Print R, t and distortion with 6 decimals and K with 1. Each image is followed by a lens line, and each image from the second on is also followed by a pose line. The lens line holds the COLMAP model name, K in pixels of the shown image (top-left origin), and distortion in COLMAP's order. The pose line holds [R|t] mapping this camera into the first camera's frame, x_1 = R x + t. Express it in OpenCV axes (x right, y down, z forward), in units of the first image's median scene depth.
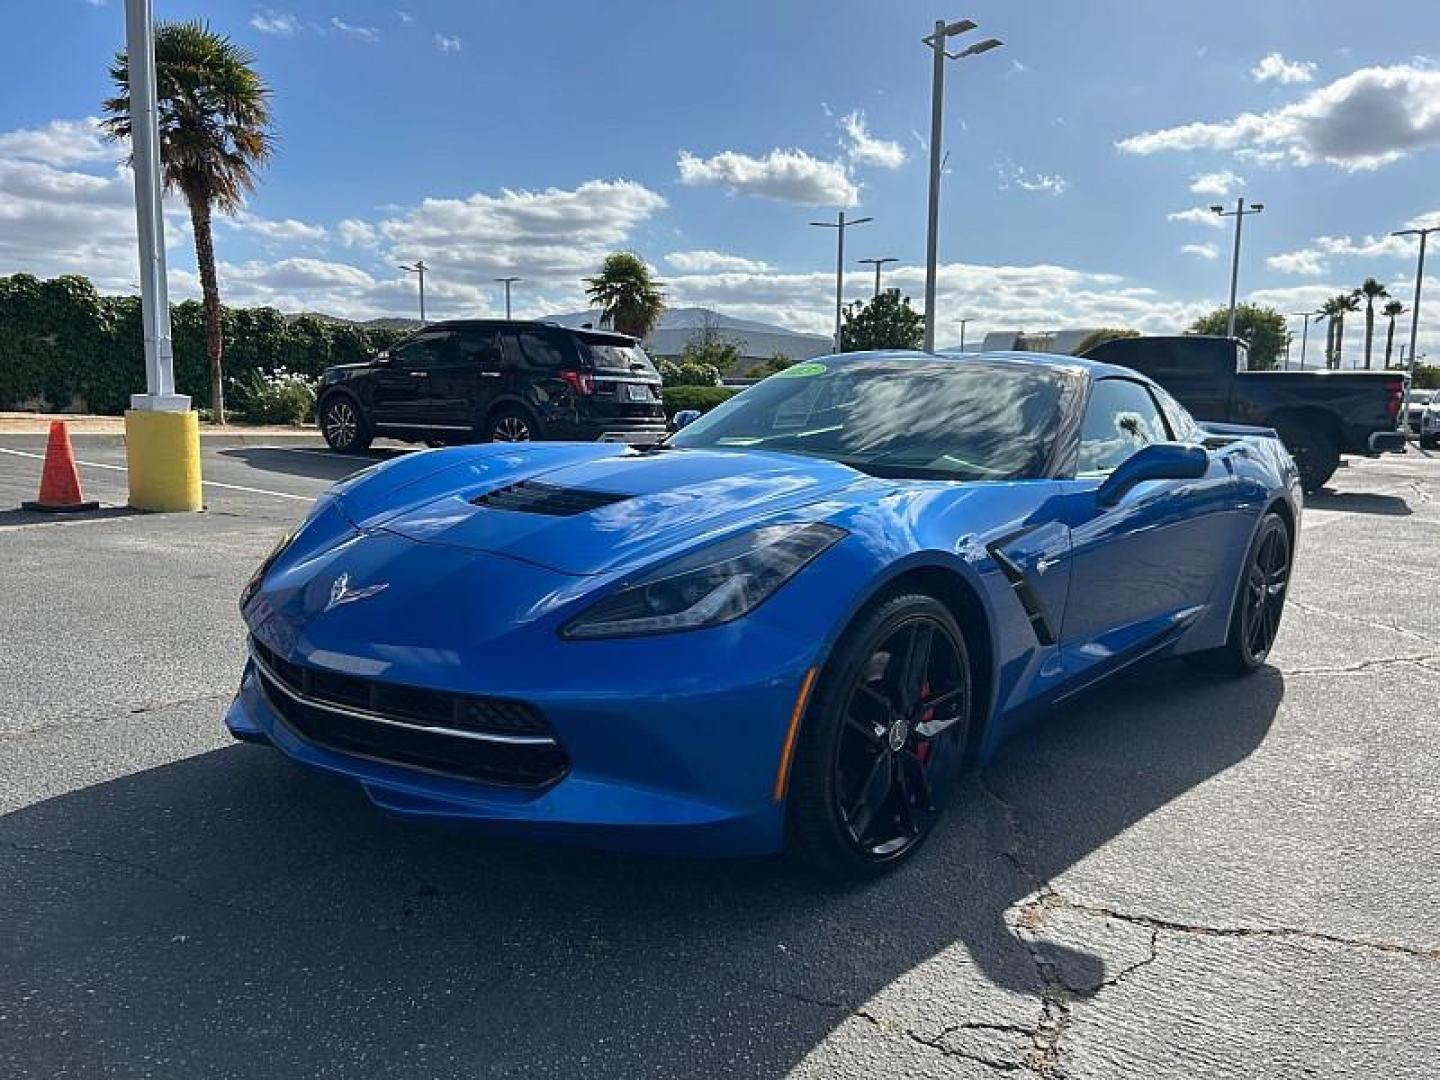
lens RADIAL K [[1099.3, 0, 713.7], [0, 1099.3, 541.3], [0, 0, 1]] dist [0.029746, -0.026552]
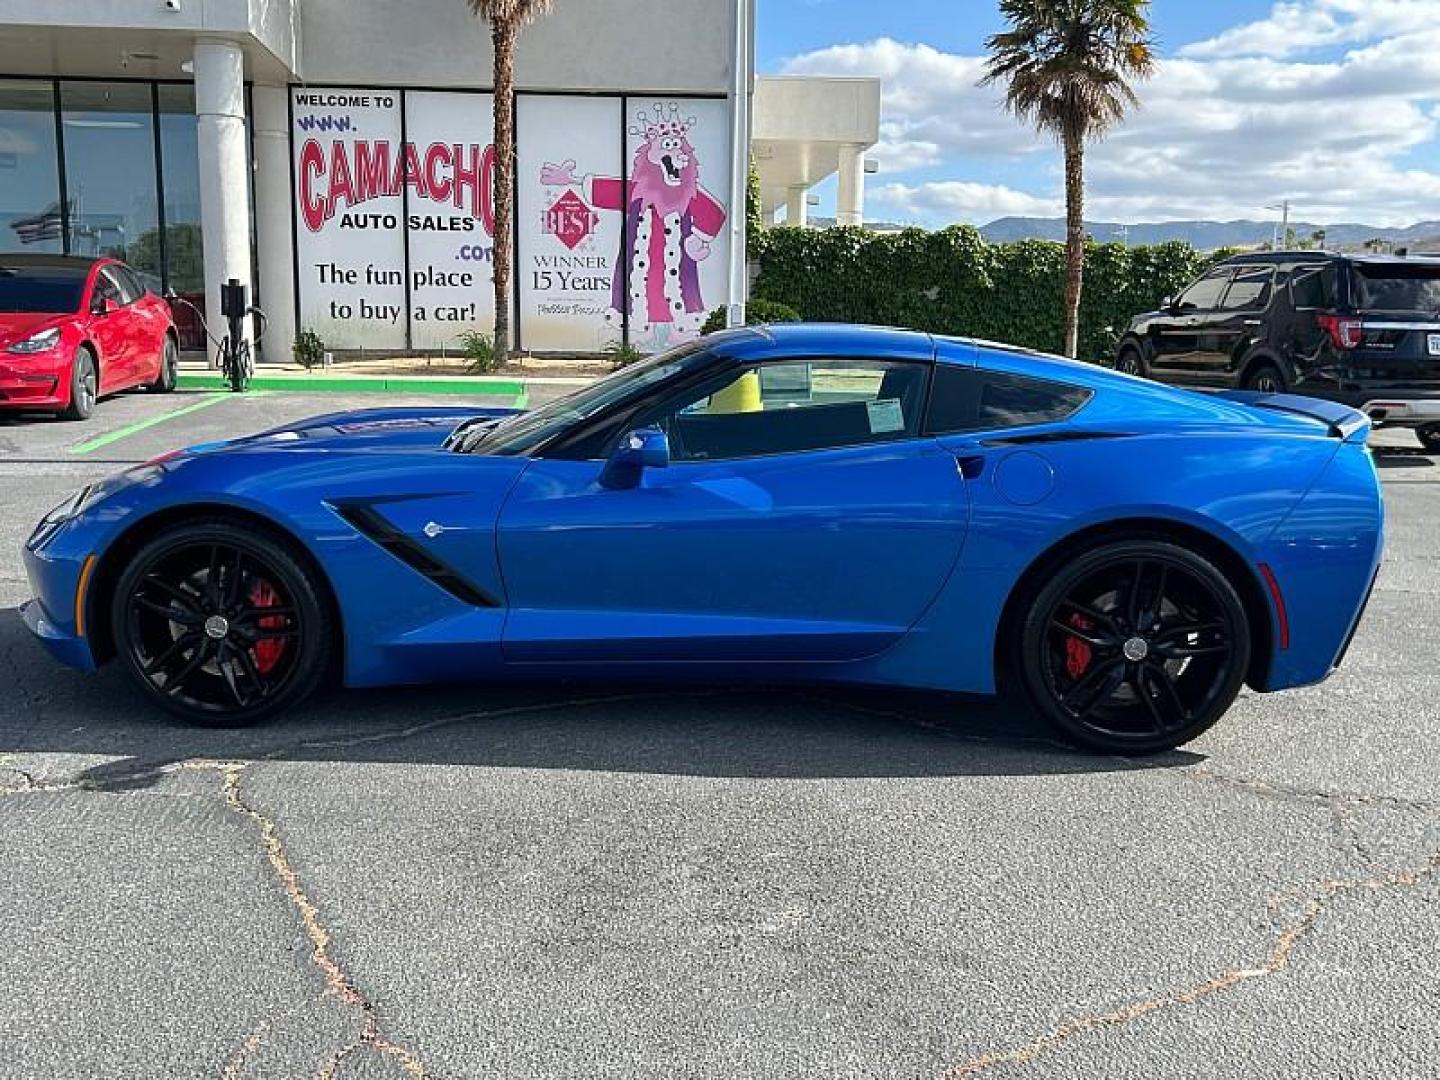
lens RADIAL K [[1447.7, 0, 723.0], [0, 1447.7, 533.7], [0, 0, 1]] dist [0.056231, 0.000000]
pose [[0.636900, 0.094625, -0.765117, 0.282298], [-0.093140, 0.994614, 0.045477, -0.012043], [0.765299, 0.042298, 0.642283, 0.043766]]
